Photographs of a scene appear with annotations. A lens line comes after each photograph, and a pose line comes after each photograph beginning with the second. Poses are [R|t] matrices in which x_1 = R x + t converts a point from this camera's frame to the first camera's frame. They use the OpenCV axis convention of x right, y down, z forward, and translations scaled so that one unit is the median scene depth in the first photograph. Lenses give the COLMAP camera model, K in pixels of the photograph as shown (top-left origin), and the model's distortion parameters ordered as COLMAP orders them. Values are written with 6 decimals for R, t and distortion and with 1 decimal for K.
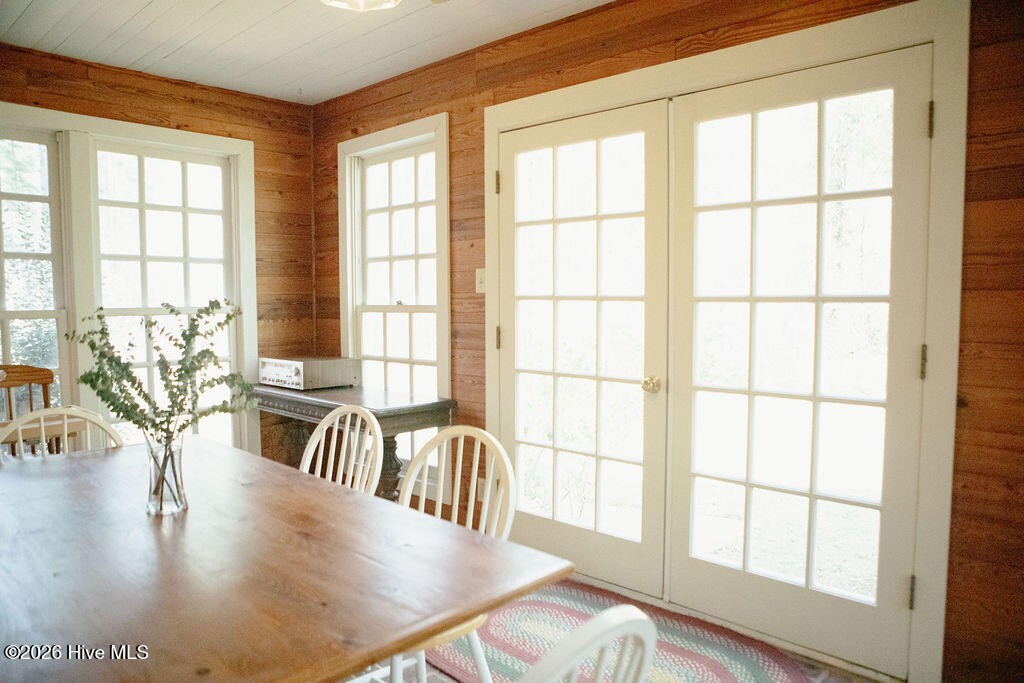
lens RADIAL K [[723.3, 0, 513.5], [0, 723.3, 346.7], [0, 0, 1]] dist [-0.112308, 0.085949]
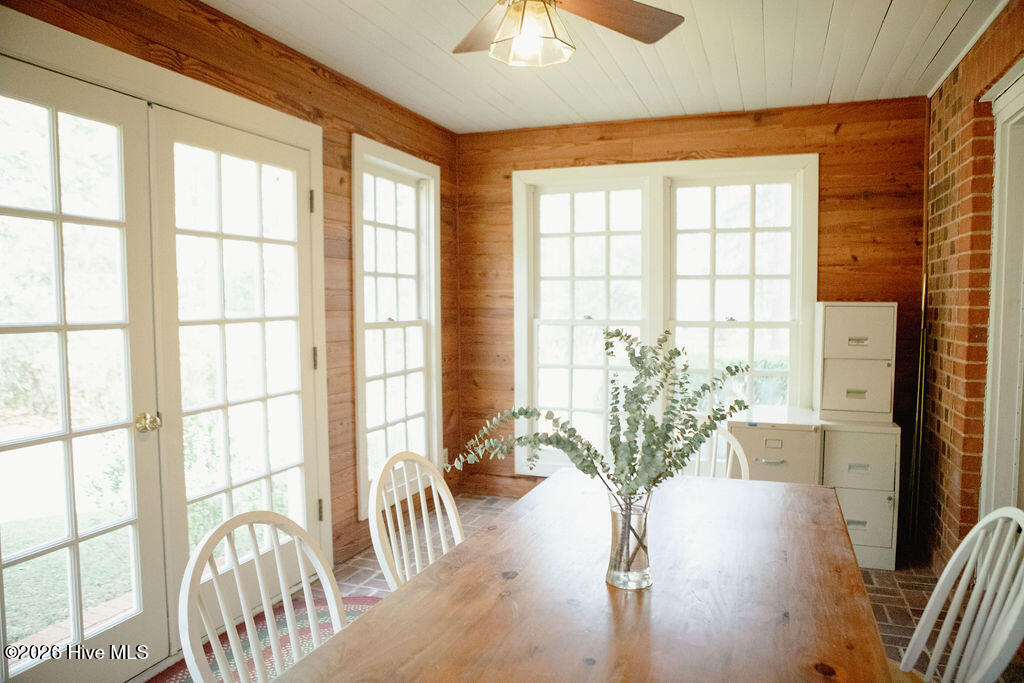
lens RADIAL K [[723.3, 0, 513.5], [0, 723.3, 346.7], [0, 0, 1]] dist [-0.112308, 0.085949]
pose [[-0.394202, -0.039455, 0.918176, -0.867955], [0.084391, 0.993303, 0.078915, -0.078696], [-0.915141, 0.108594, -0.388233, 1.044709]]
